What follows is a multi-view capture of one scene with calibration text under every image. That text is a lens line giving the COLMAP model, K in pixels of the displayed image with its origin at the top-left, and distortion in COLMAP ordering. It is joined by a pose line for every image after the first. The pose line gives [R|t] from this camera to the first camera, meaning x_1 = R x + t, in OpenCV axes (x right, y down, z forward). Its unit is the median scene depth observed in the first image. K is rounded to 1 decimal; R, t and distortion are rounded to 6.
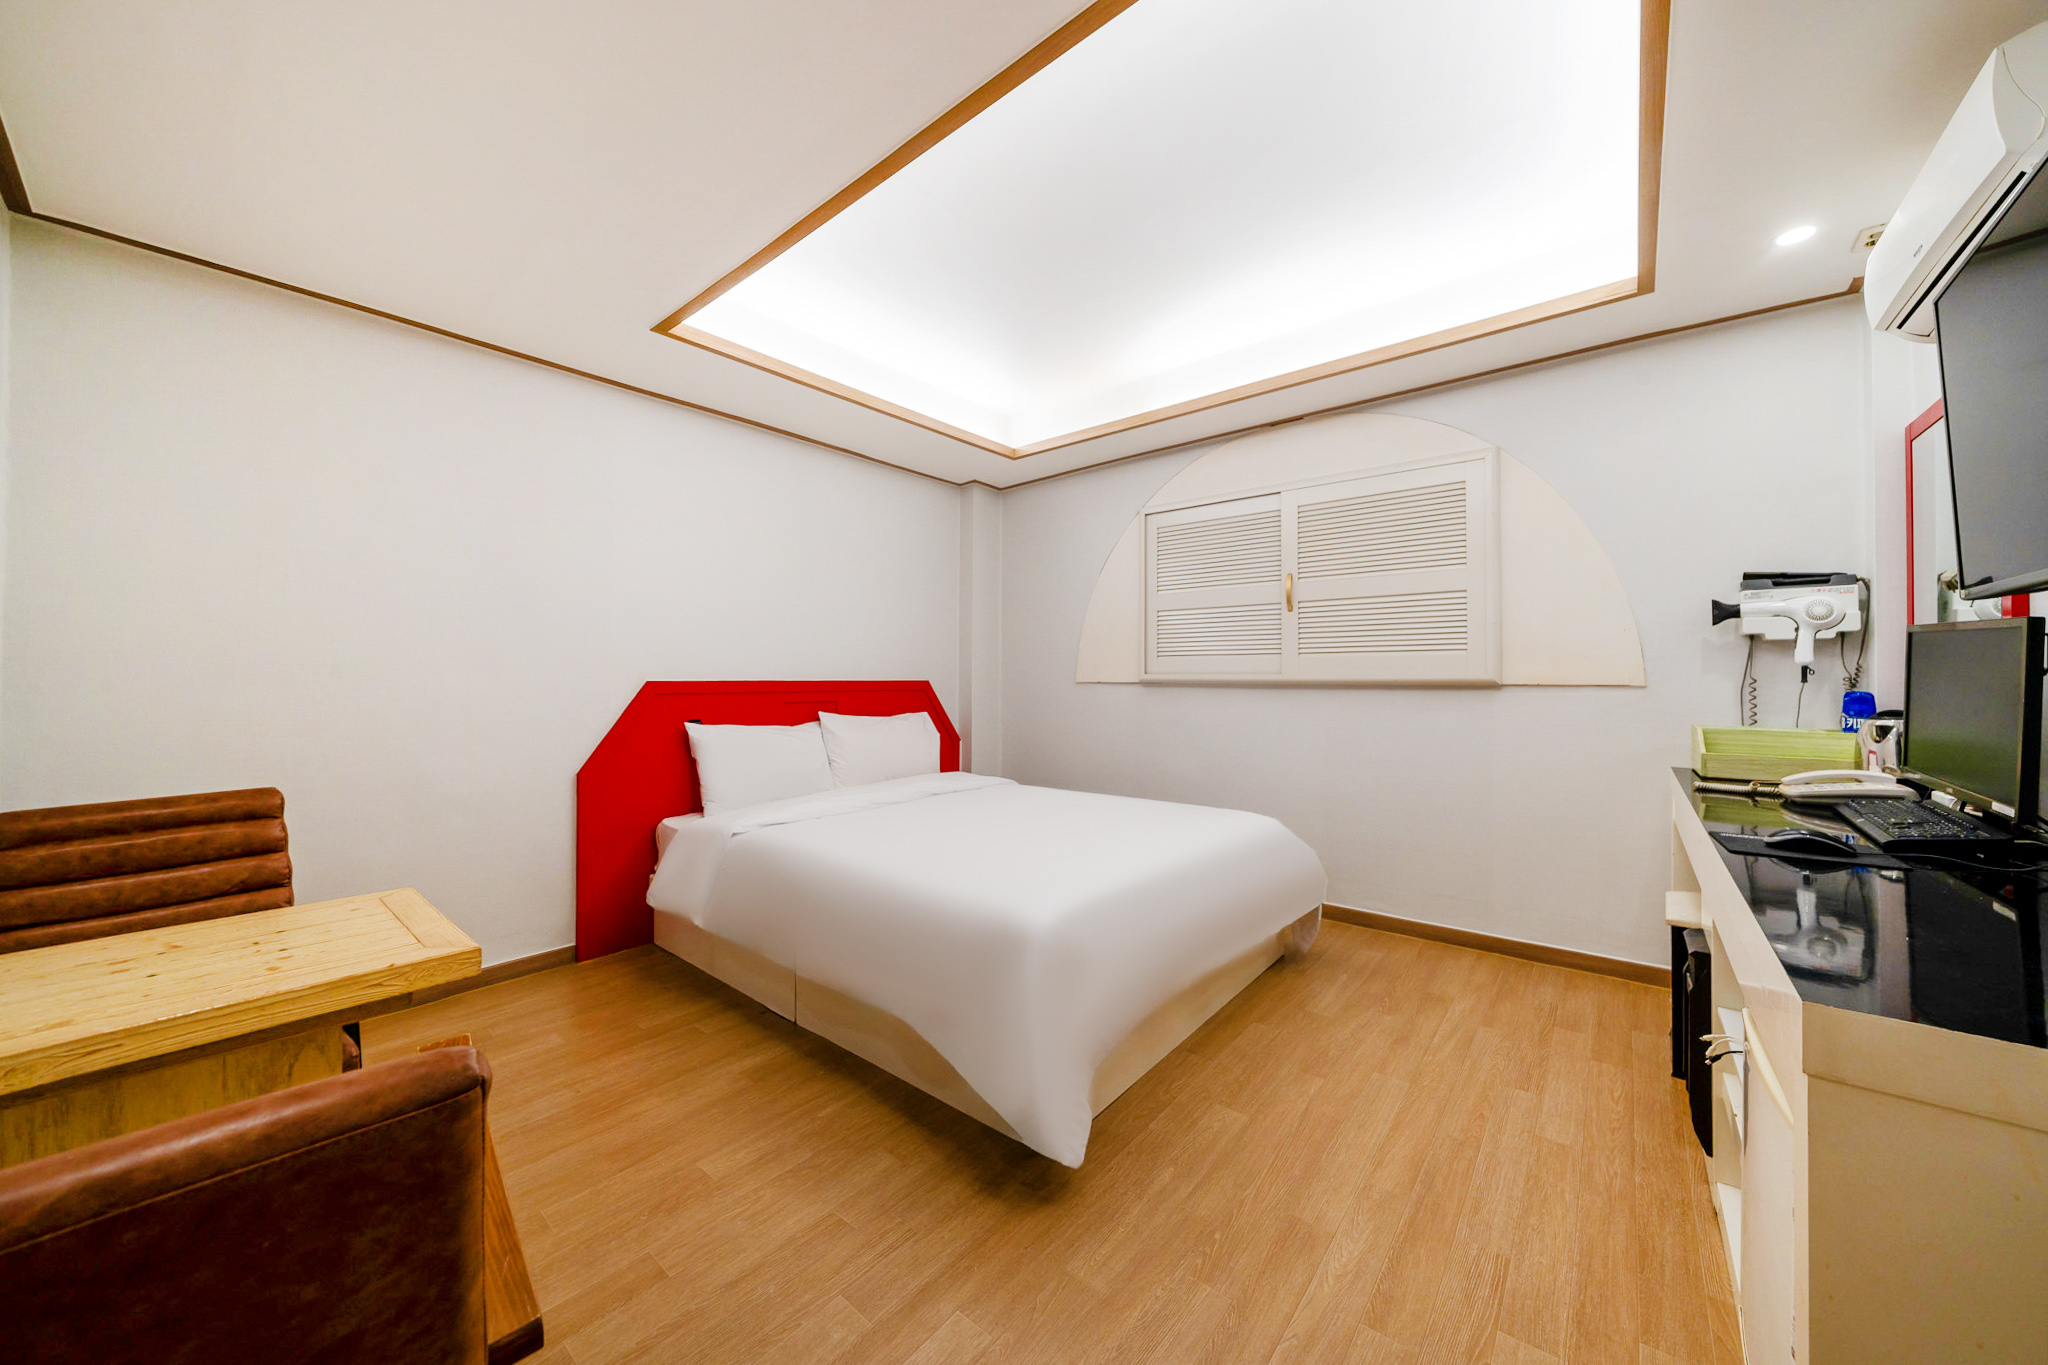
lens RADIAL K [[703.7, 0, 1024.0], [0, 703.7, 682.5], [0, 0, 1]] dist [-0.007214, 0.000103]
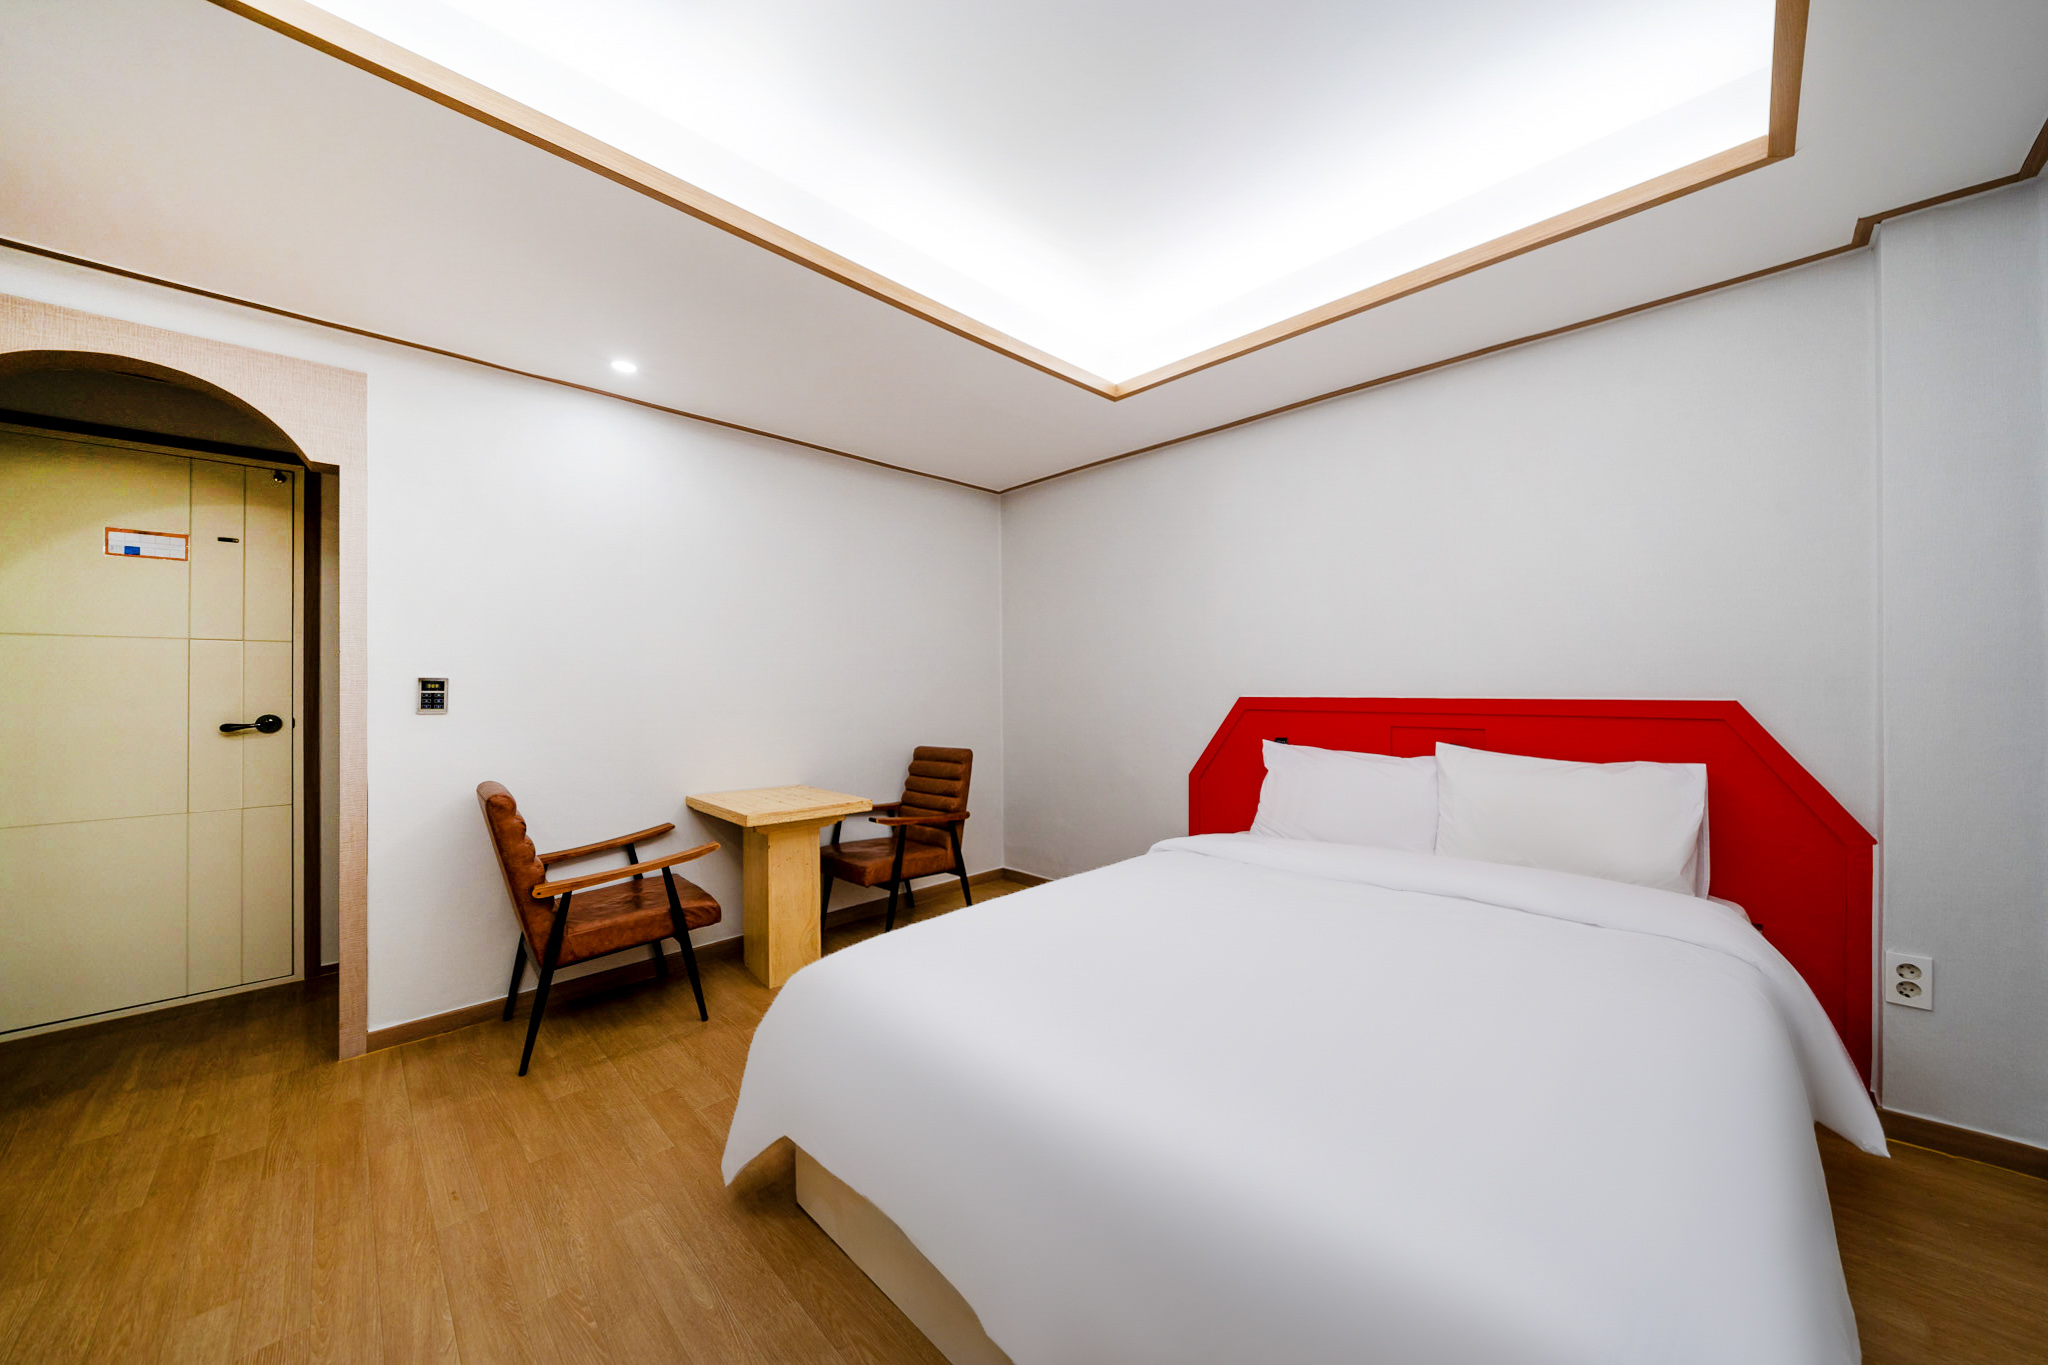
lens RADIAL K [[729.7, 0, 1032.2], [0, 729.7, 684.2], [0, 0, 1]] dist [0.008885, 0.000026]
pose [[-0.104348, -0.006198, -0.994521, 1.162727], [0.001014, 0.999979, -0.006339, -0.031453], [0.994540, -0.001670, -0.104340, 1.557537]]
